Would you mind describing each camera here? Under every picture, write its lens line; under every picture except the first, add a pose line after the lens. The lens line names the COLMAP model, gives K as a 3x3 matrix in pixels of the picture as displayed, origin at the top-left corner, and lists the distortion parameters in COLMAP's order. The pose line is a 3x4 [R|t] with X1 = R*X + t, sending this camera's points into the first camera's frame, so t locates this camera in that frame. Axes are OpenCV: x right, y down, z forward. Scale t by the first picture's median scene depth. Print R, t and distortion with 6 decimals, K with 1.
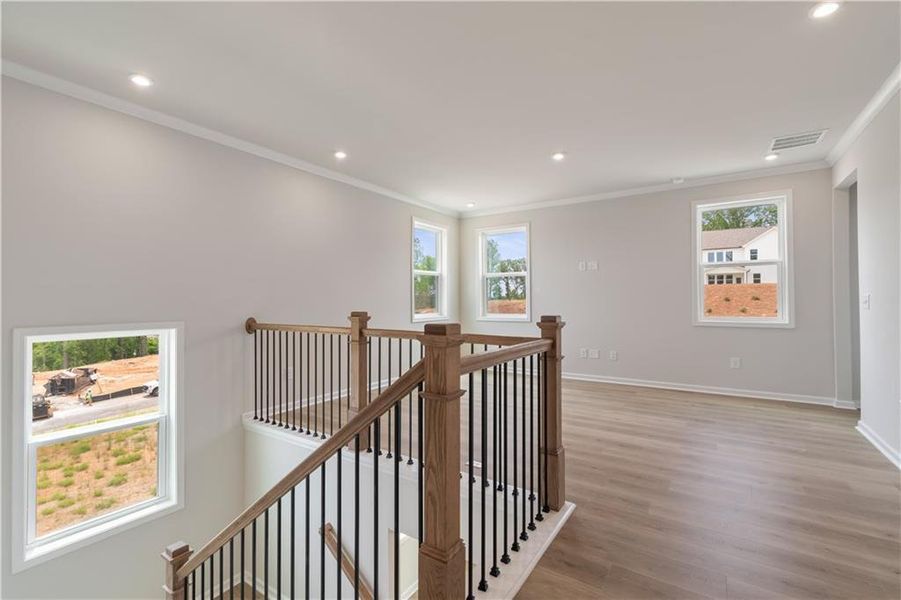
lens RADIAL K [[409.7, 0, 453.3], [0, 409.7, 299.1], [0, 0, 1]] dist [0.004442, 0.000216]
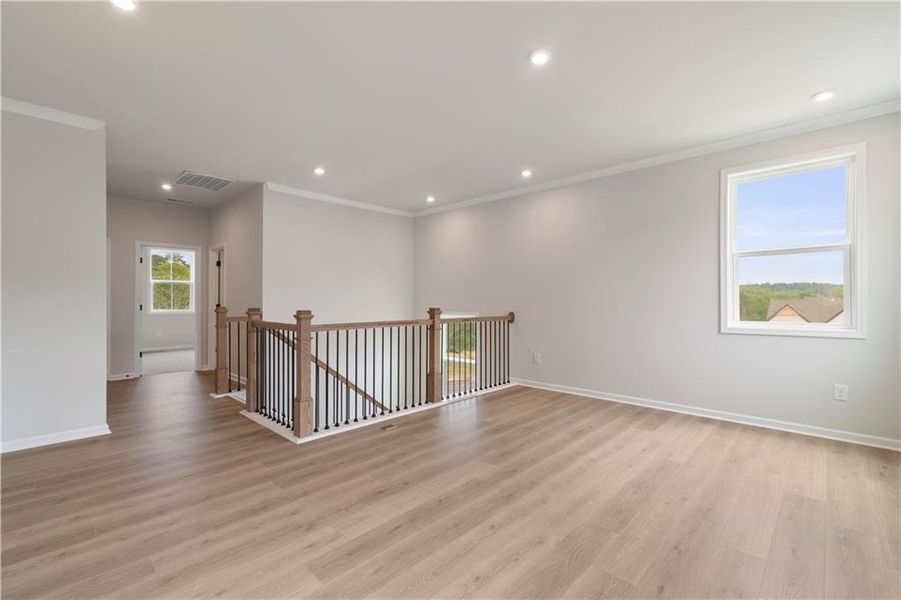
lens RADIAL K [[409.7, 0, 454.2], [0, 409.7, 299.9], [0, 0, 1]] dist [0.004442, 0.000216]
pose [[-0.194350, -0.002155, -0.980930, 1.559742], [0.005369, 0.999980, -0.003261, 0.011559], [0.980918, -0.005900, -0.194334, 1.780483]]
